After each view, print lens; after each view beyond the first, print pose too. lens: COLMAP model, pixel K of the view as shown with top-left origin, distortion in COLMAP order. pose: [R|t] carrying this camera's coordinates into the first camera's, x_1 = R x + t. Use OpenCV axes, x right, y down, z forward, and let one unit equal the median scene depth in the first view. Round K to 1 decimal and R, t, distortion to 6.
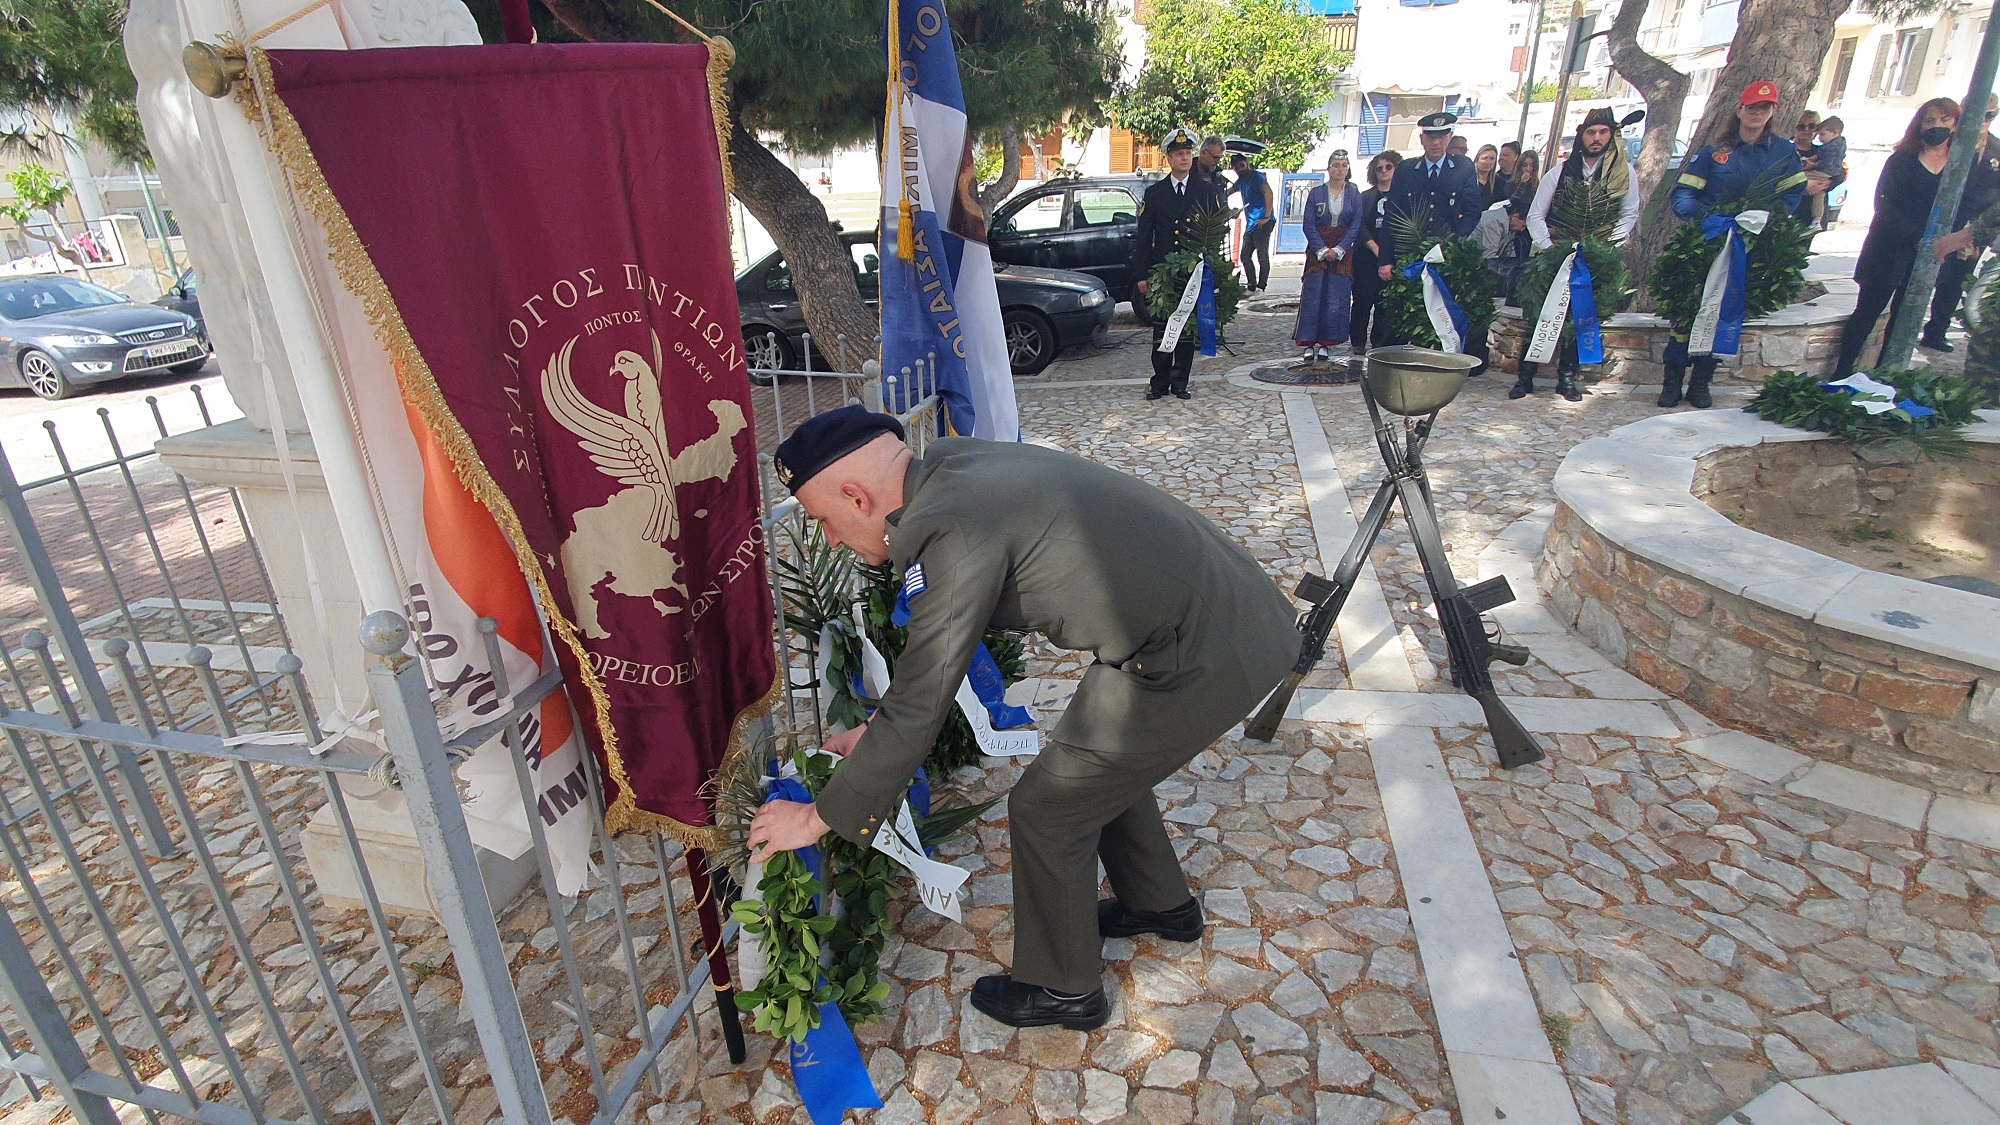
lens RADIAL K [[982.3, 0, 999.8], [0, 982.3, 582.9], [0, 0, 1]] dist [0.017280, -0.019927]
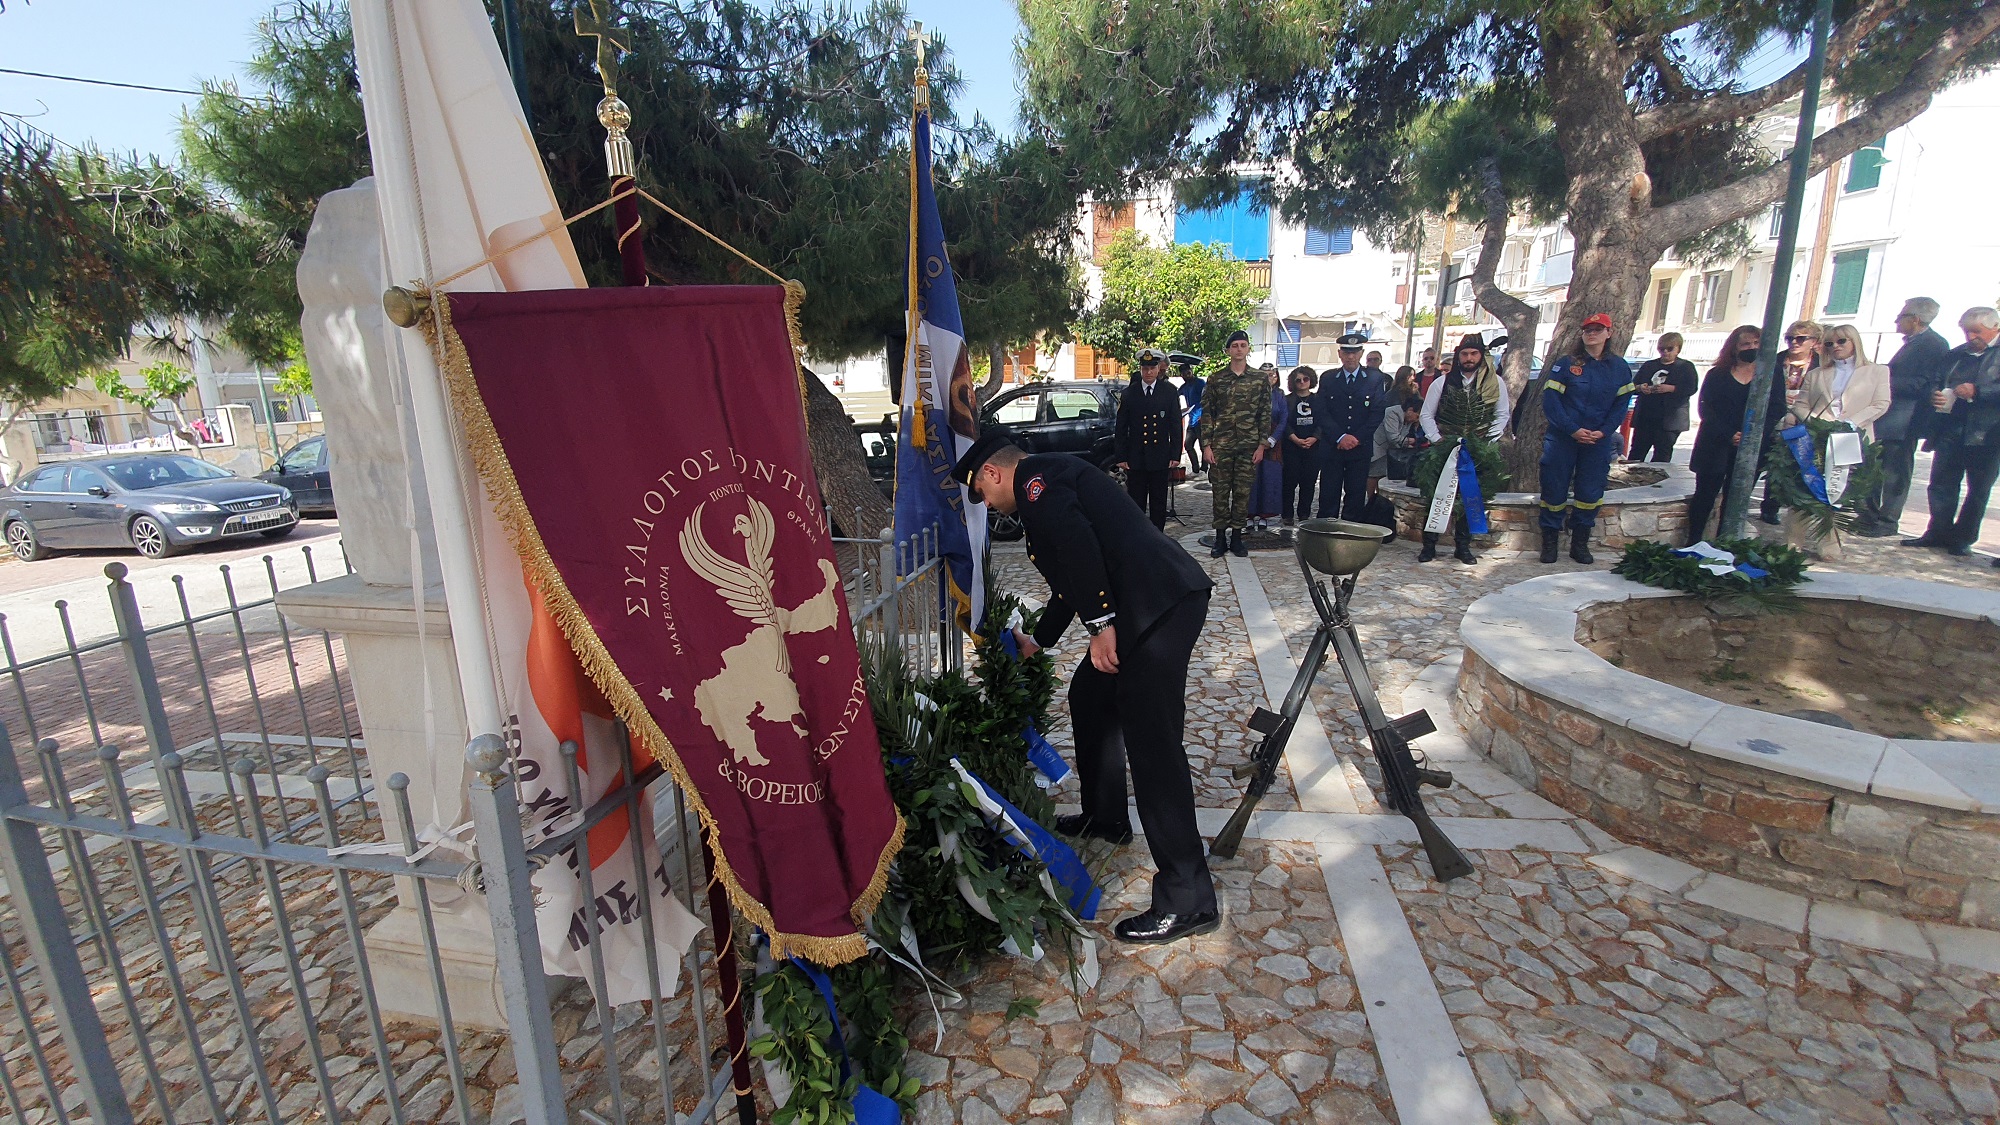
lens RADIAL K [[860.8, 0, 998.4], [0, 860.8, 573.8], [0, 0, 1]] dist [0.019907, -0.022319]
pose [[0.999805, 0.003269, 0.019499, -0.016002], [0.000085, 0.985519, -0.169565, 0.007566], [-0.019771, 0.169533, 0.985326, -0.029573]]
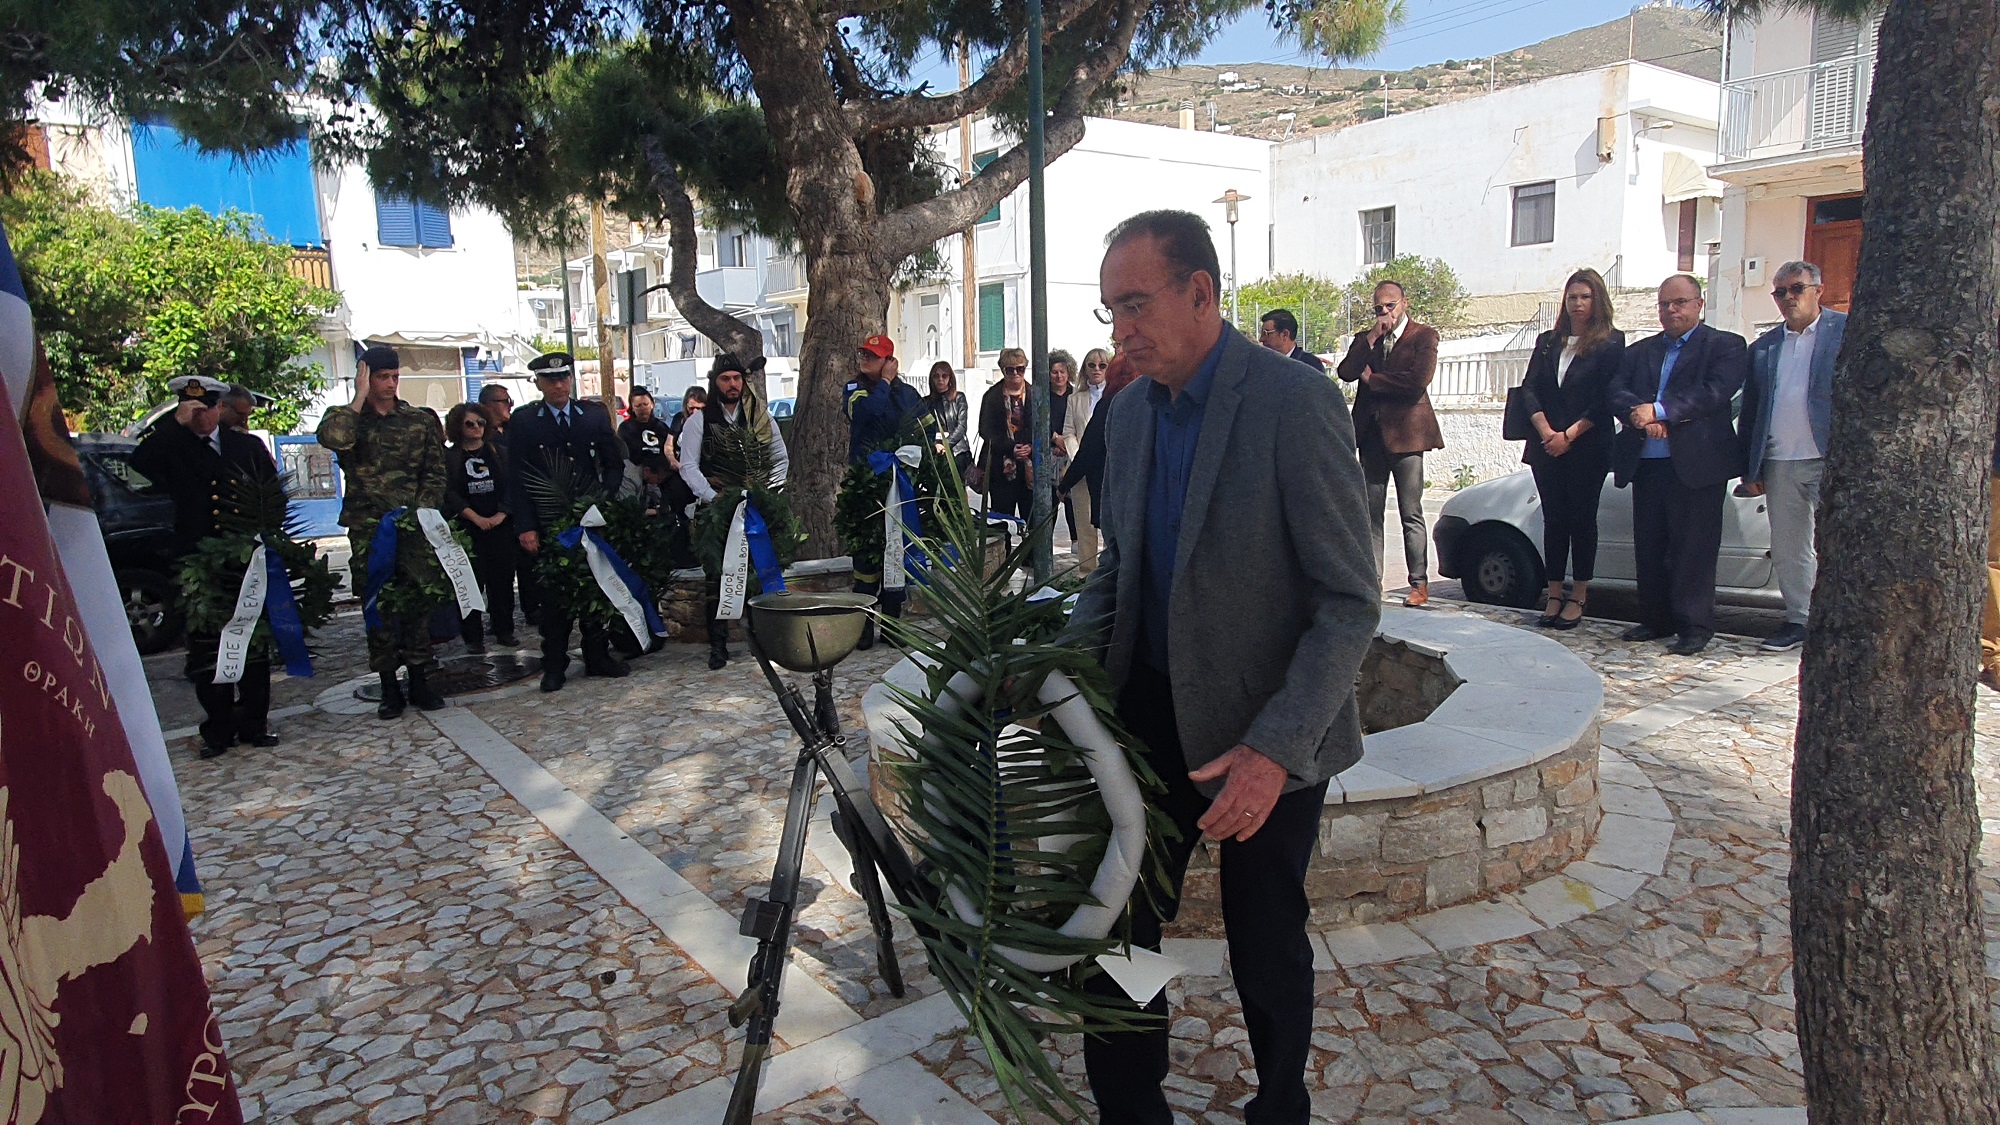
lens RADIAL K [[1293.4, 0, 1003.5], [0, 1293.4, 585.1], [0, 0, 1]] dist [0.003123, -0.001444]
pose [[0.678261, -0.097813, 0.728282, -0.236656], [0.298421, 0.942356, -0.151360, -0.028022], [-0.671496, 0.319996, 0.668353, 0.154760]]
